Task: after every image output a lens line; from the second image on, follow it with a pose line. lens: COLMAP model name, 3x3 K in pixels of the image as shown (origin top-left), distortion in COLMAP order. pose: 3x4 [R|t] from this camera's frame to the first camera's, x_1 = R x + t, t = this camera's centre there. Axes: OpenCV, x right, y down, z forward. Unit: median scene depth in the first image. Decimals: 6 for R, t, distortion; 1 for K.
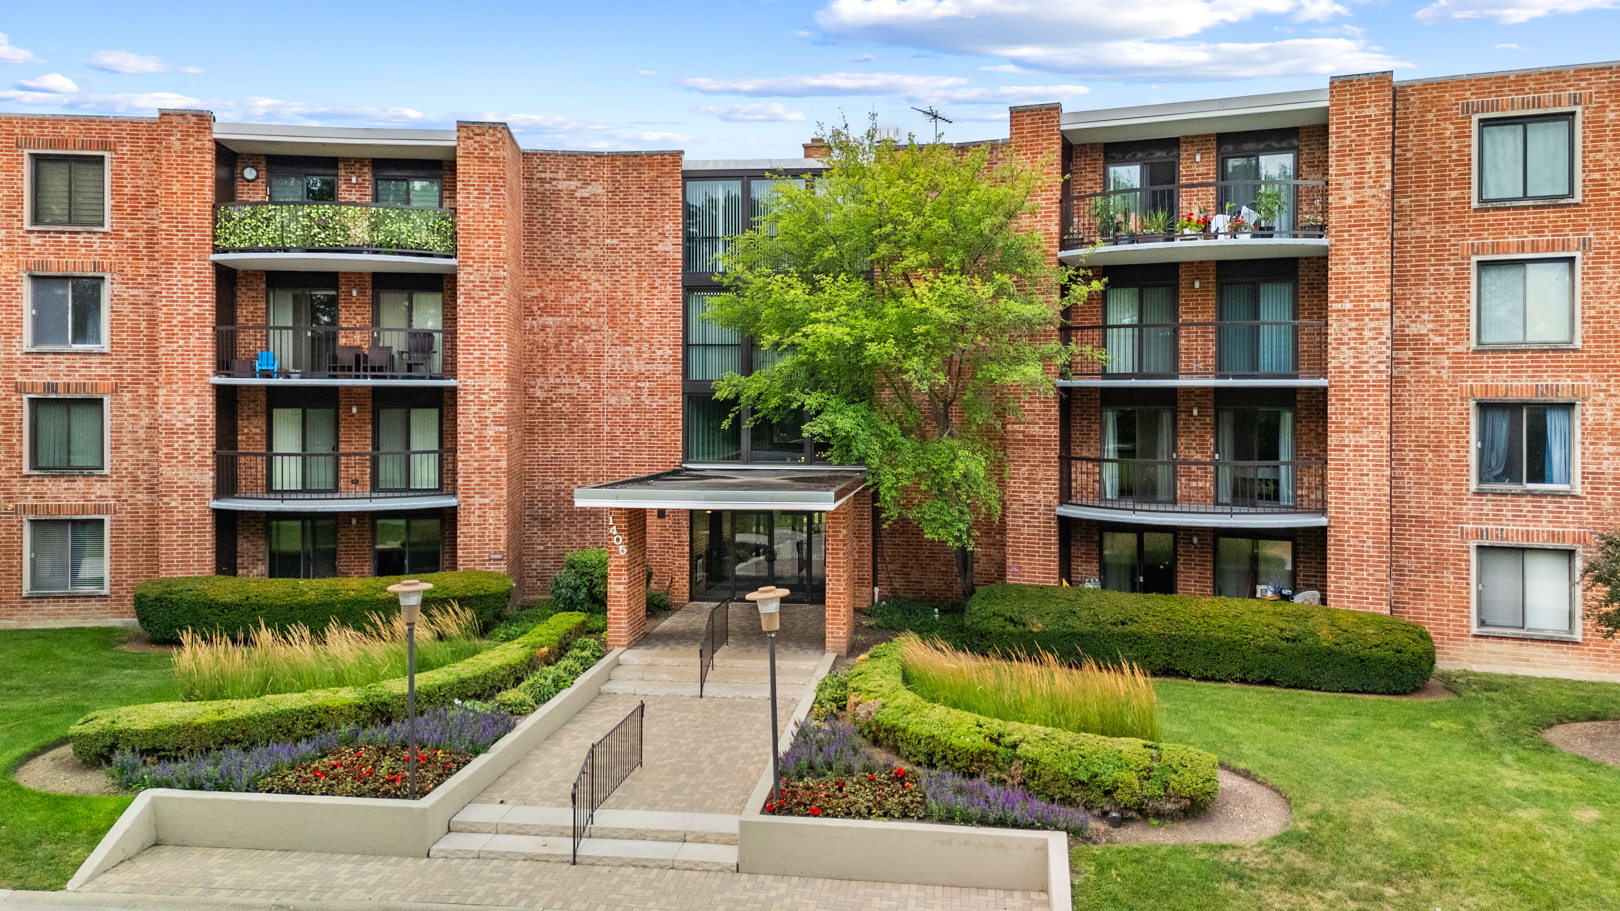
lens RADIAL K [[1196.8, 0, 812.2], [0, 1196.8, 379.1], [0, 0, 1]] dist [0.057215, -0.051583]
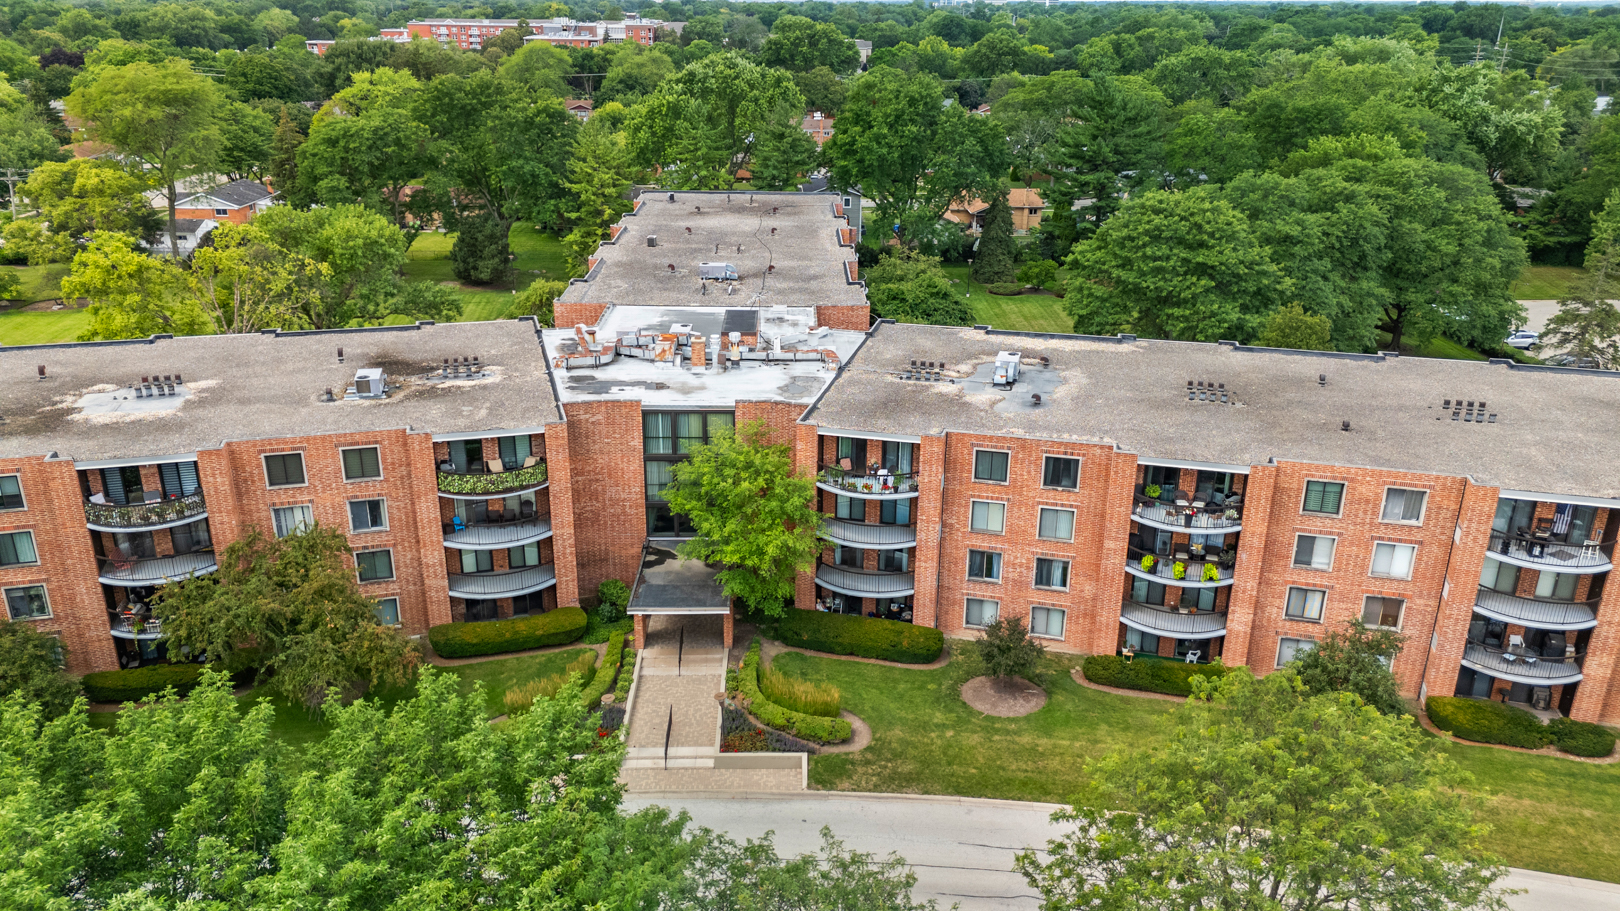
lens RADIAL K [[1199.7, 0, 807.7], [0, 1199.7, 401.4], [0, 0, 1]] dist [0.058352, -0.000458]
pose [[0.987505, -0.046400, 0.150602, -0.179718], [-0.007920, 0.939851, 0.341493, -1.178975], [-0.157389, -0.338418, 0.927740, -1.267451]]
